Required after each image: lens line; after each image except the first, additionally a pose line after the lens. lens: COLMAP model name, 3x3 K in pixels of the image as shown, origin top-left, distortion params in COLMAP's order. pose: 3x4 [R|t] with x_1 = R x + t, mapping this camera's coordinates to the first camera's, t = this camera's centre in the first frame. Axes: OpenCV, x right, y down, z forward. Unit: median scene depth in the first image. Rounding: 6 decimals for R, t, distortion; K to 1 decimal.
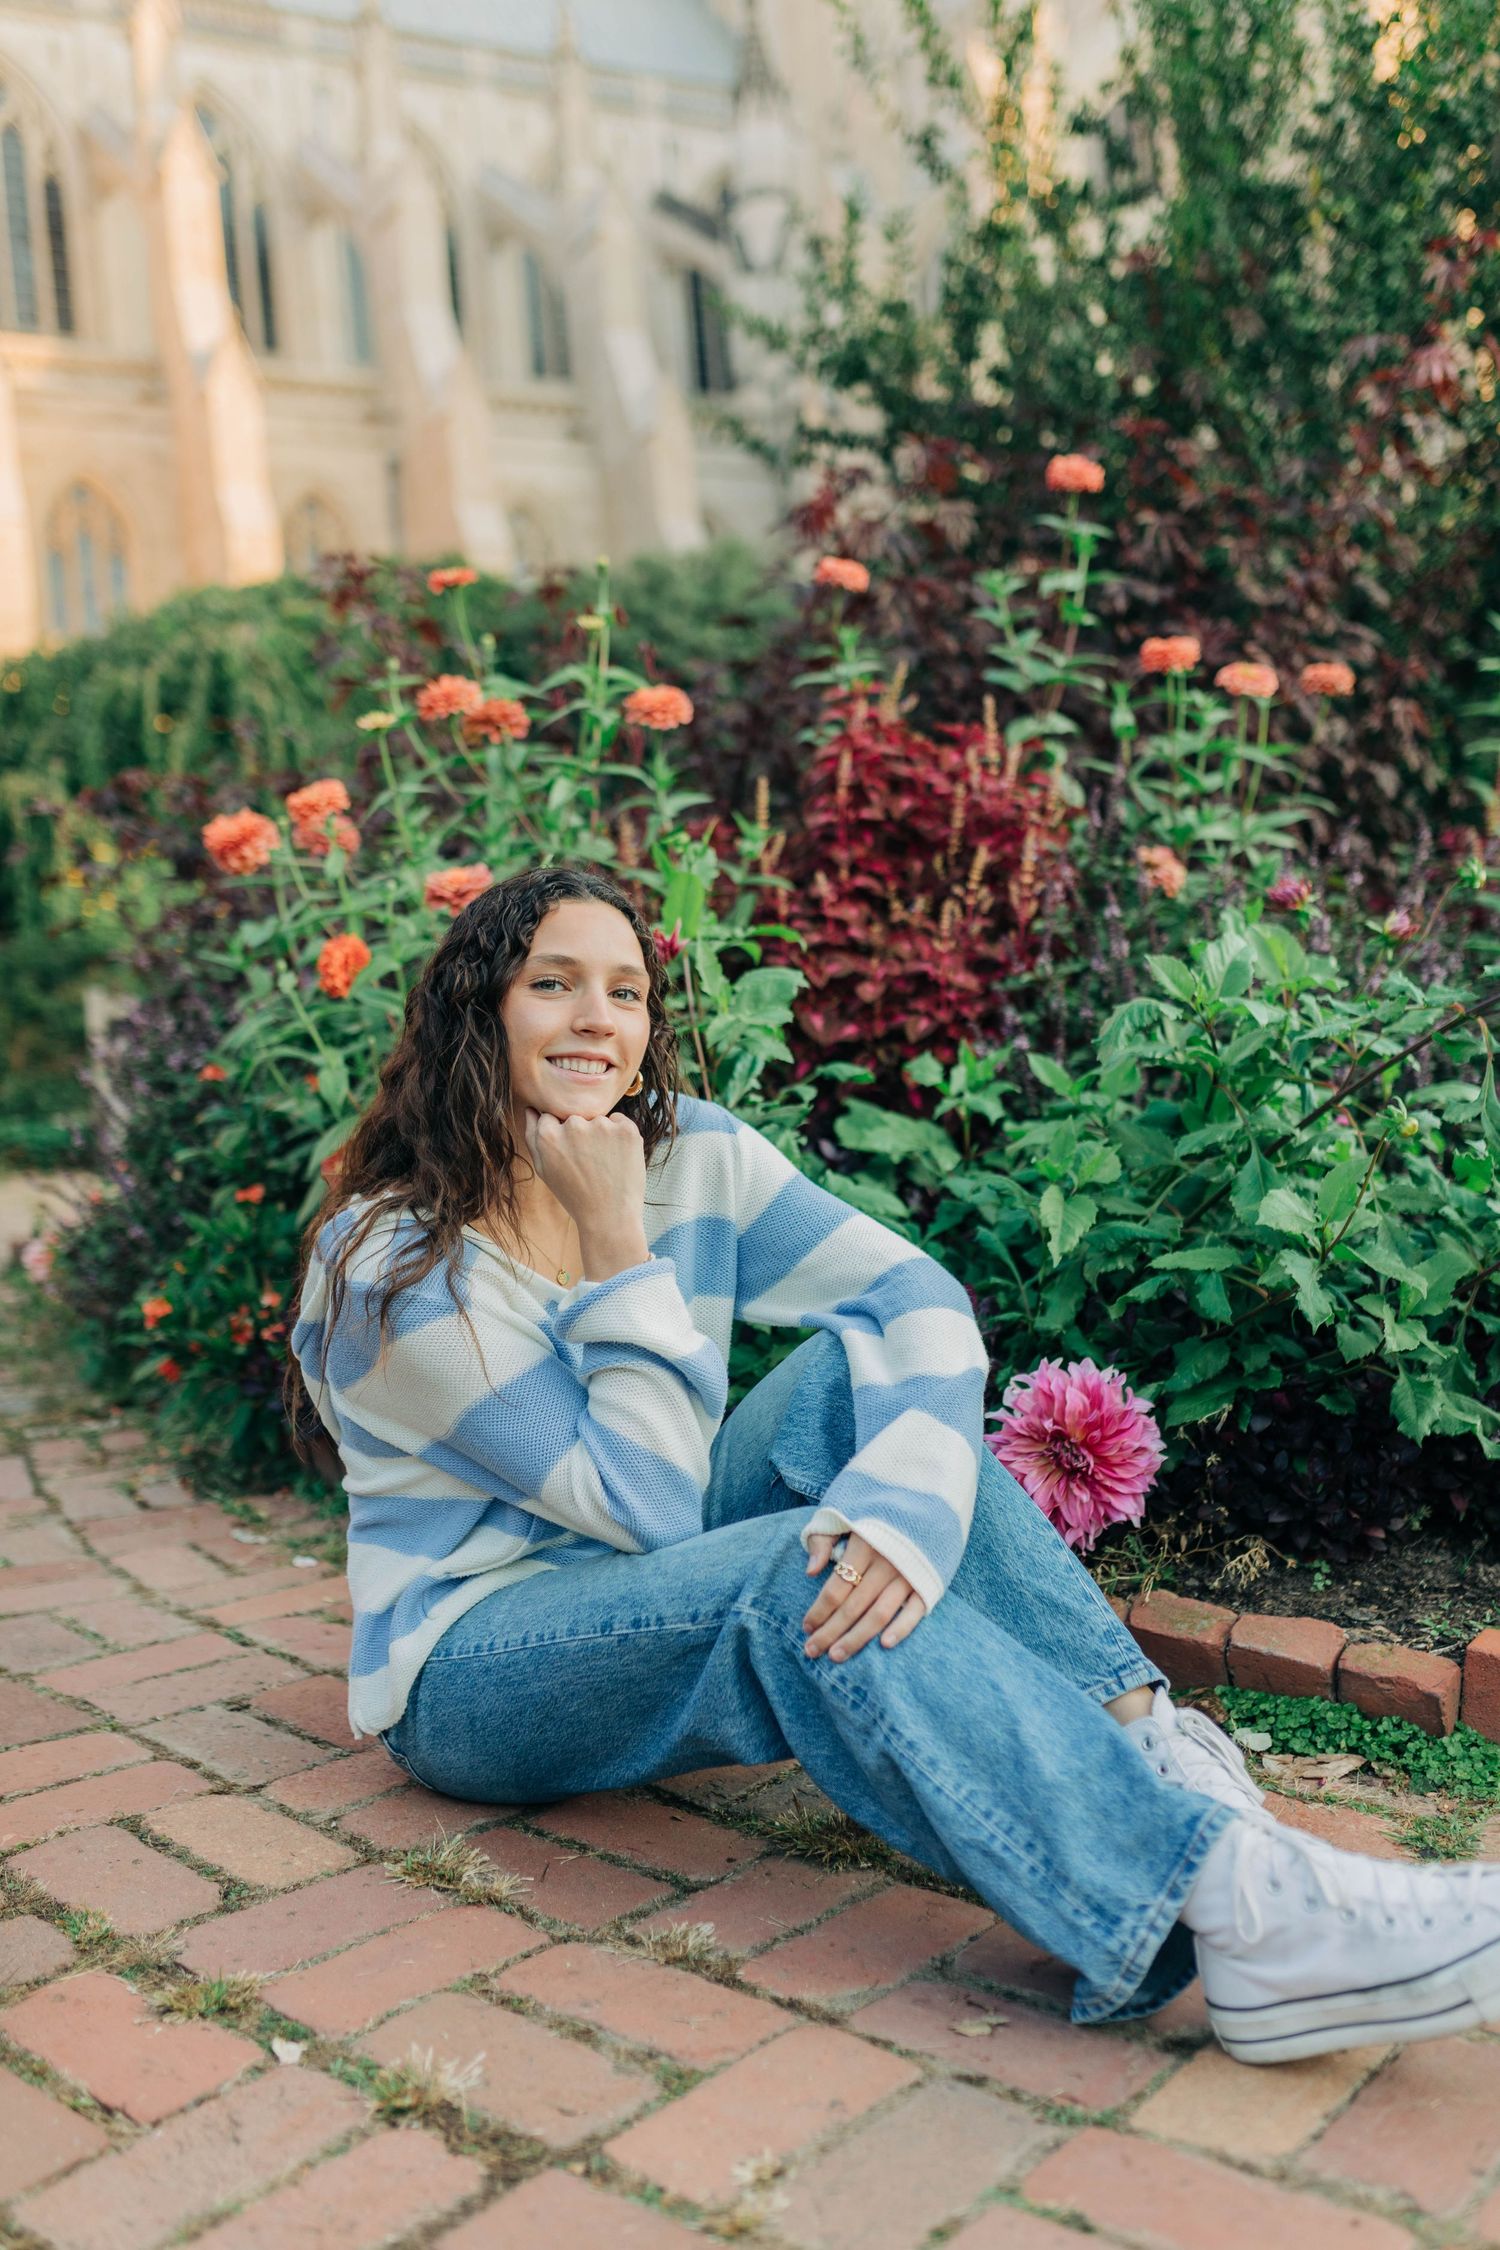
lens RADIAL K [[2135.2, 0, 754.4], [0, 2135.2, 1139.5], [0, 0, 1]] dist [-0.017713, 0.000133]
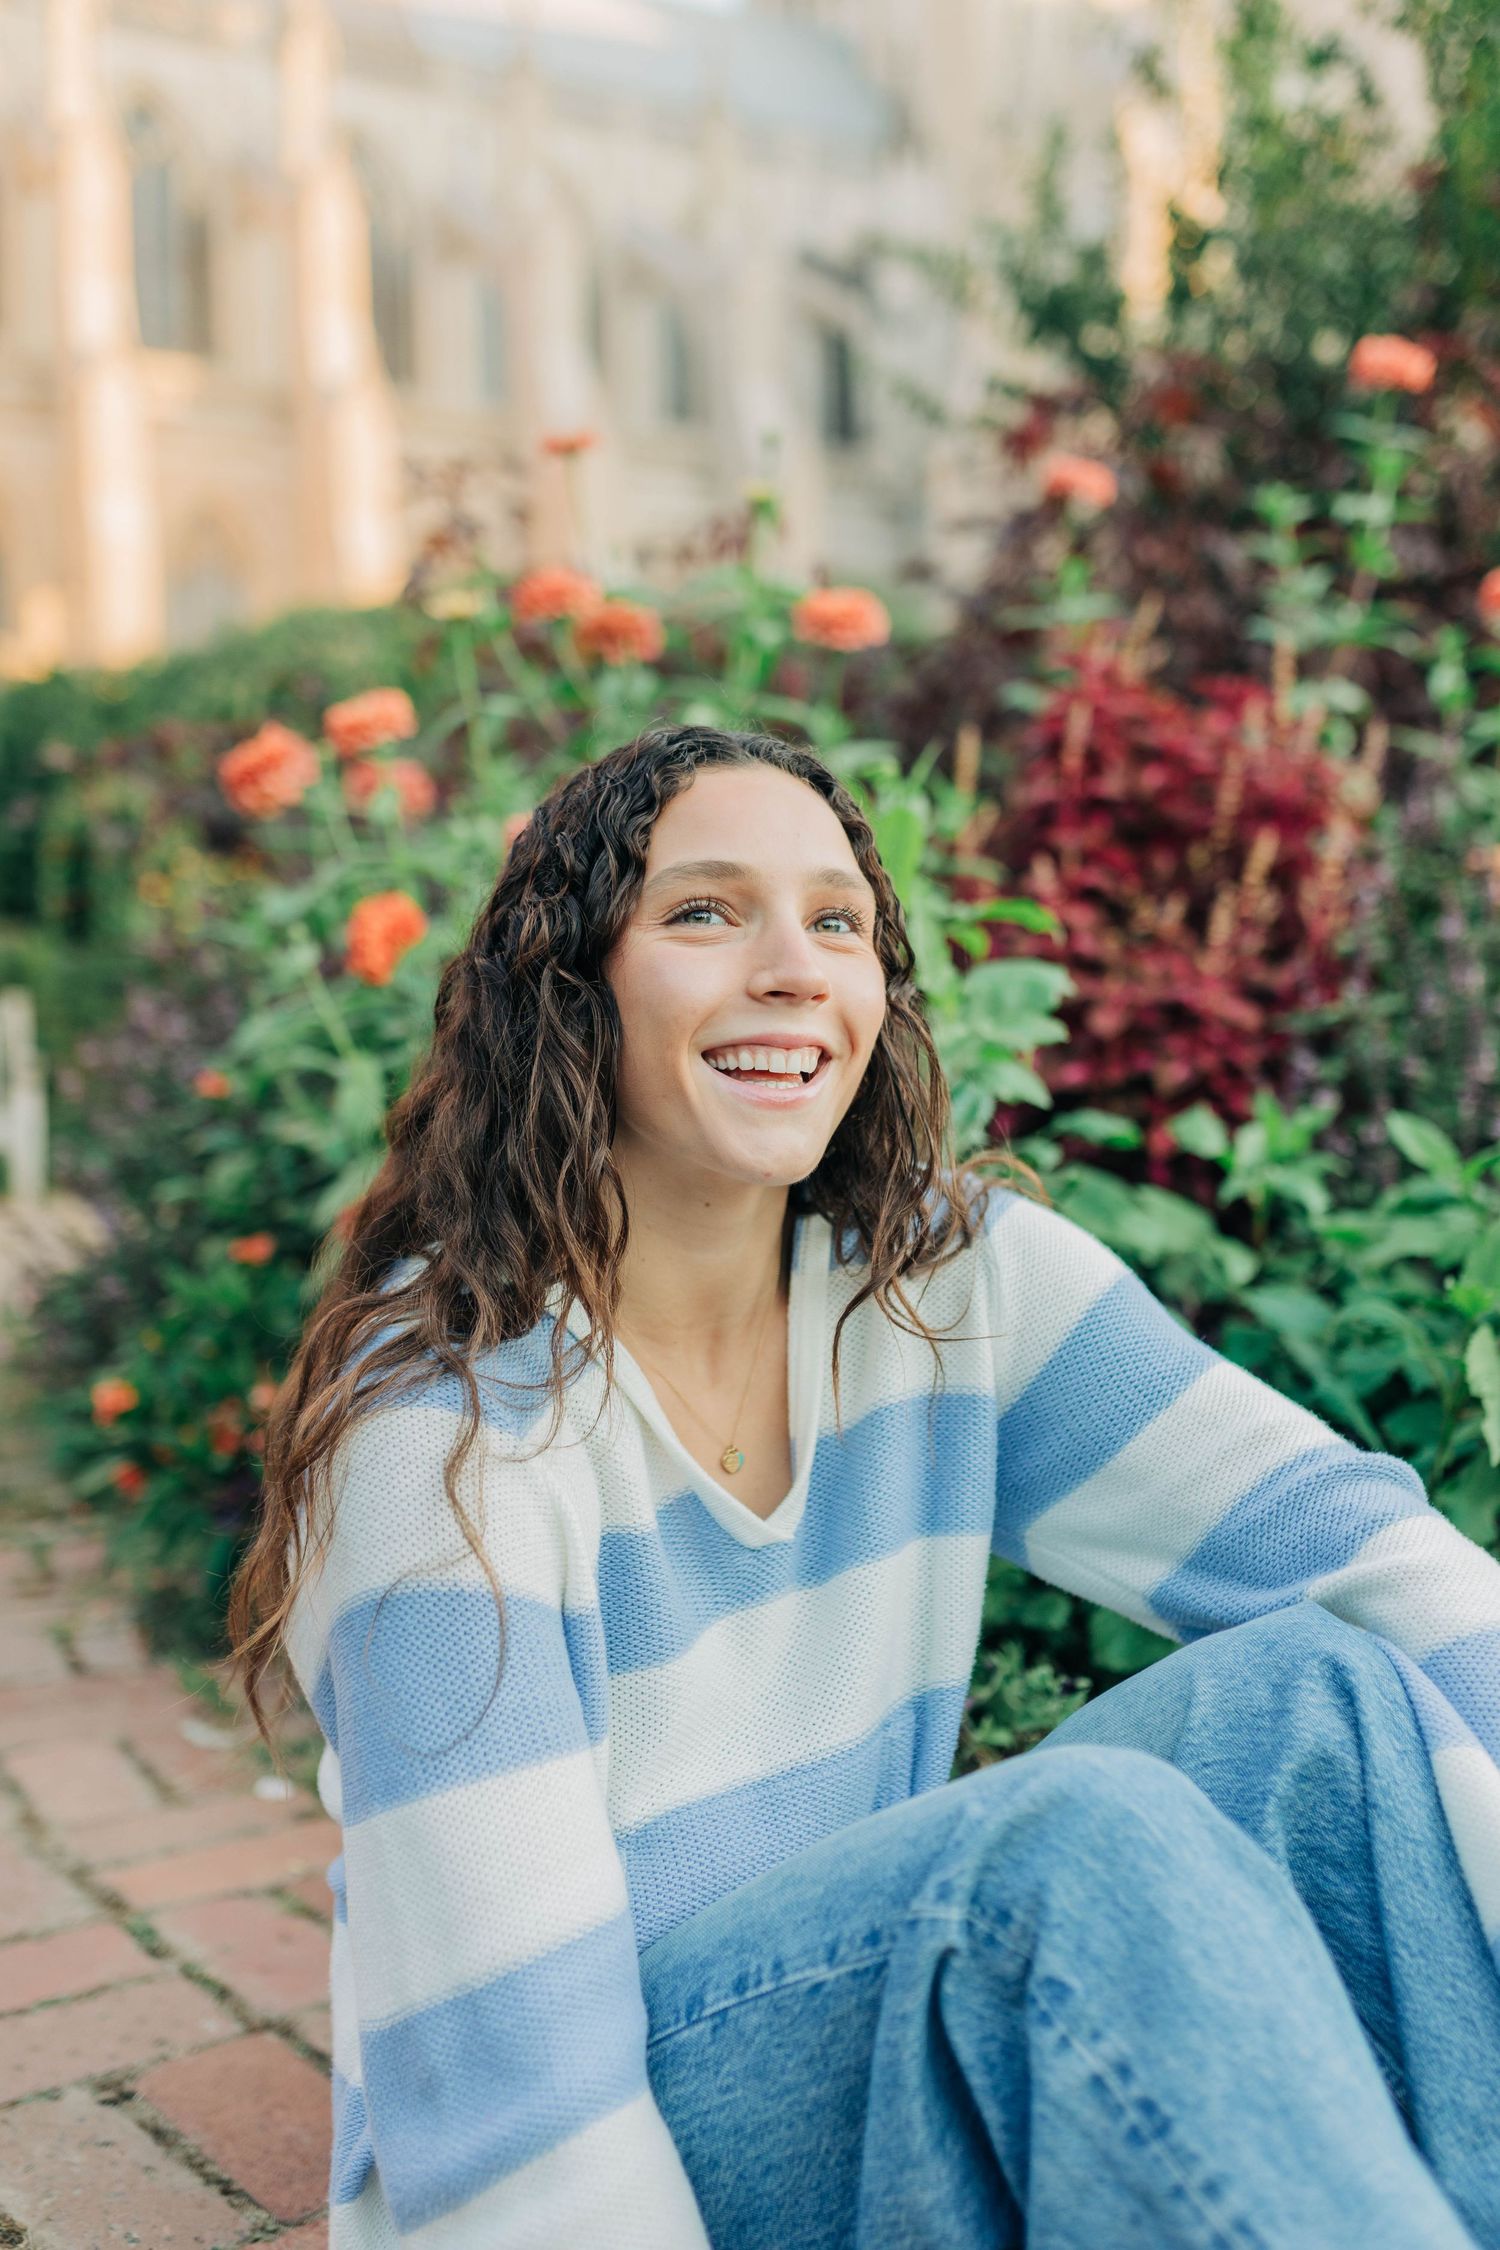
lens RADIAL K [[2146.3, 0, 750.0], [0, 2146.3, 1125.0], [0, 0, 1]] dist [0.000960, 0.007335]
pose [[0.997472, 0.055347, -0.044577, -0.031789], [-0.056840, 0.997839, -0.032953, -0.003064], [0.042656, 0.035403, 0.998462, 0.257310]]
